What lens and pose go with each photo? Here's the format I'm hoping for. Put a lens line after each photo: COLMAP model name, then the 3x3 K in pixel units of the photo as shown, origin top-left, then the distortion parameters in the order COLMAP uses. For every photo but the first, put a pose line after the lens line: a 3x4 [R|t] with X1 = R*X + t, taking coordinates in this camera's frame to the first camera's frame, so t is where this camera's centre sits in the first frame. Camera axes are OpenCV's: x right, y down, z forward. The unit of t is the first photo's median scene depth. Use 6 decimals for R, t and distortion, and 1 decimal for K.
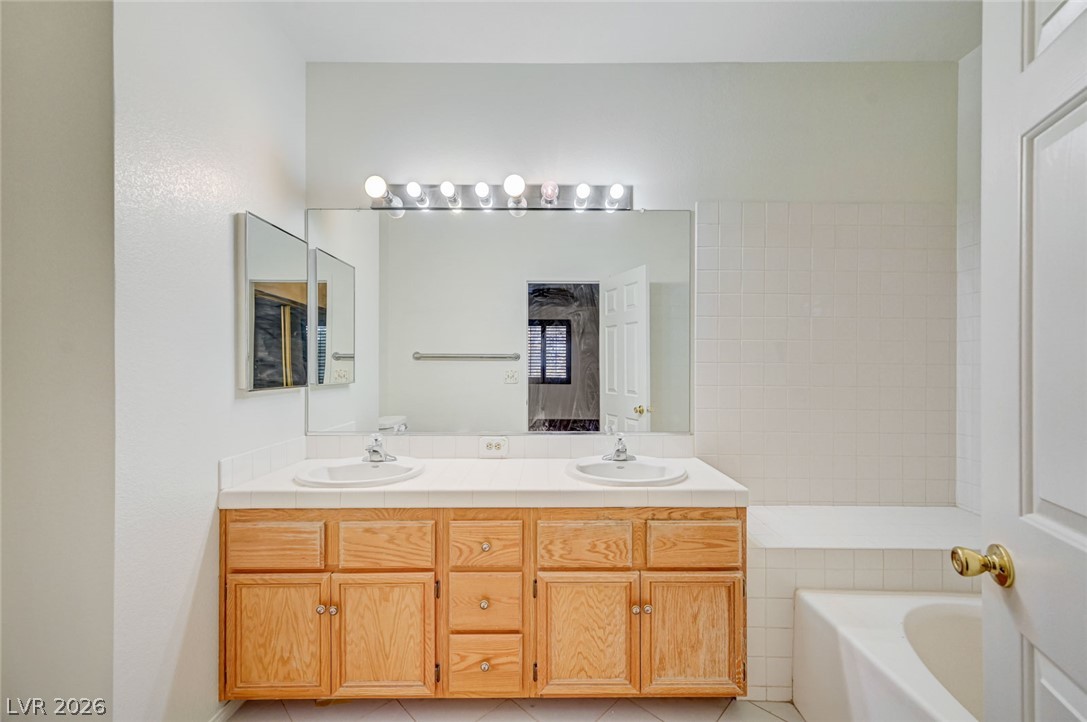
lens RADIAL K [[429.0, 0, 546.1], [0, 429.0, 367.3], [0, 0, 1]] dist [0.001464, -0.000231]
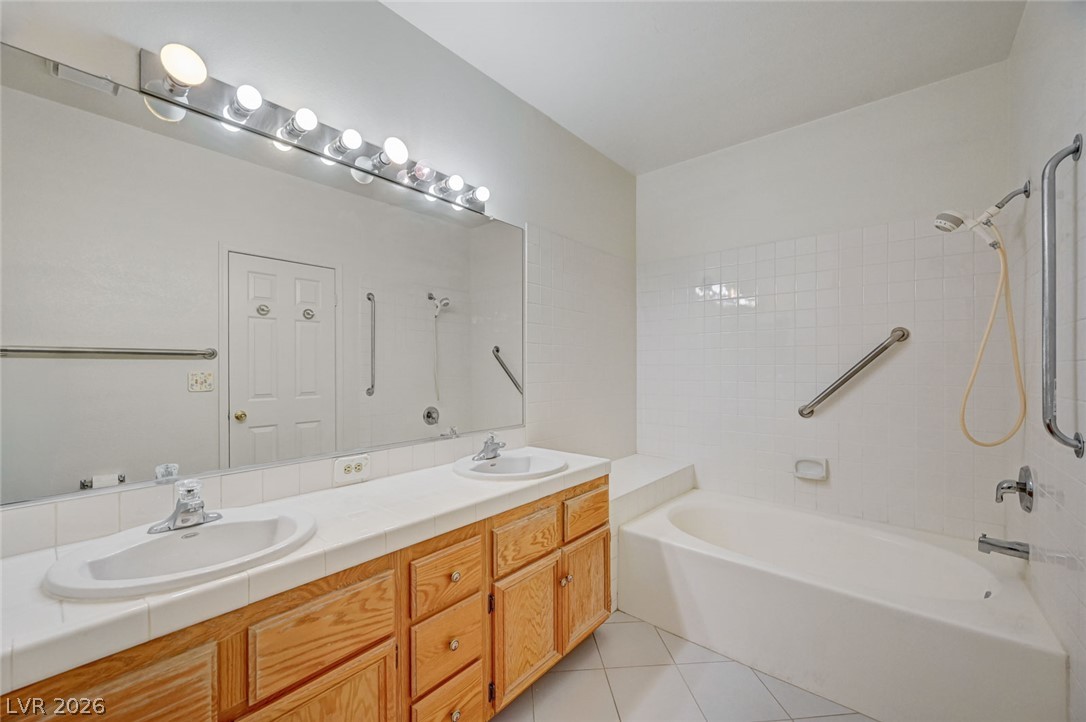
lens RADIAL K [[428.6, 0, 545.6], [0, 428.6, 367.3], [0, 0, 1]] dist [0.001464, -0.000231]
pose [[0.650511, -0.002797, 0.759492, -0.662412], [0.003531, 0.999994, 0.000659, -0.000696], [-0.759489, 0.002253, 0.650516, 0.298391]]
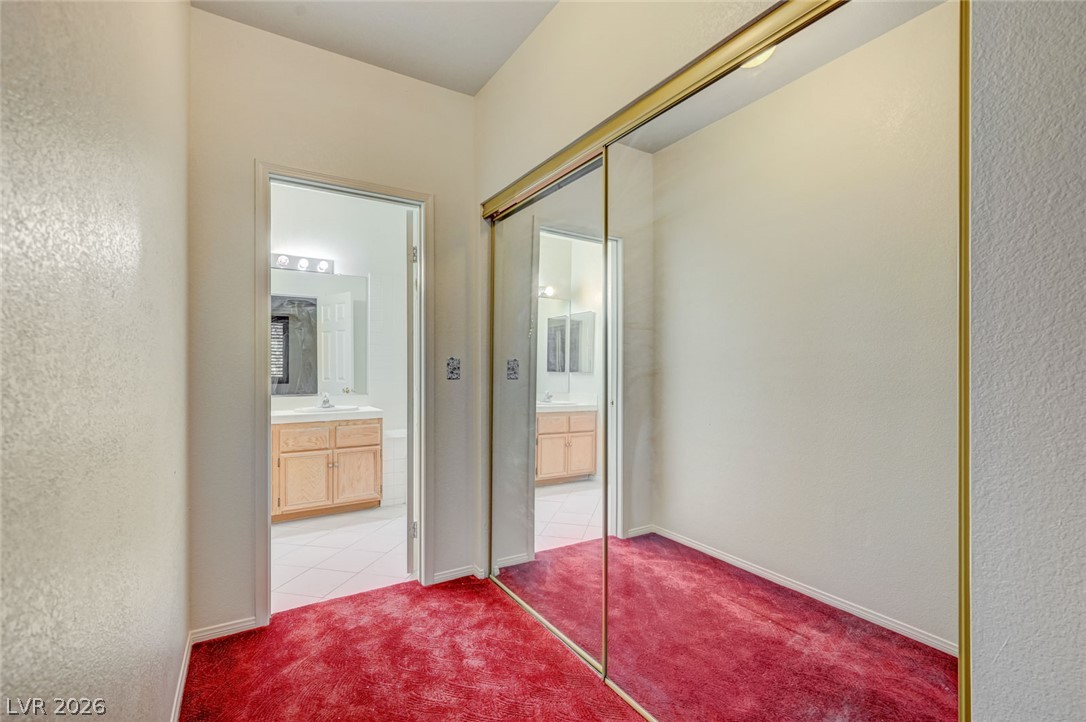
lens RADIAL K [[477.0, 0, 542.7], [0, 477.0, 367.2], [0, 0, 1]] dist [0.000952, 0.000062]
pose [[0.850719, -0.000679, 0.525620, -0.154946], [0.002561, 0.999993, -0.002853, 0.060625], [-0.525614, 0.003773, 0.850715, -1.677936]]
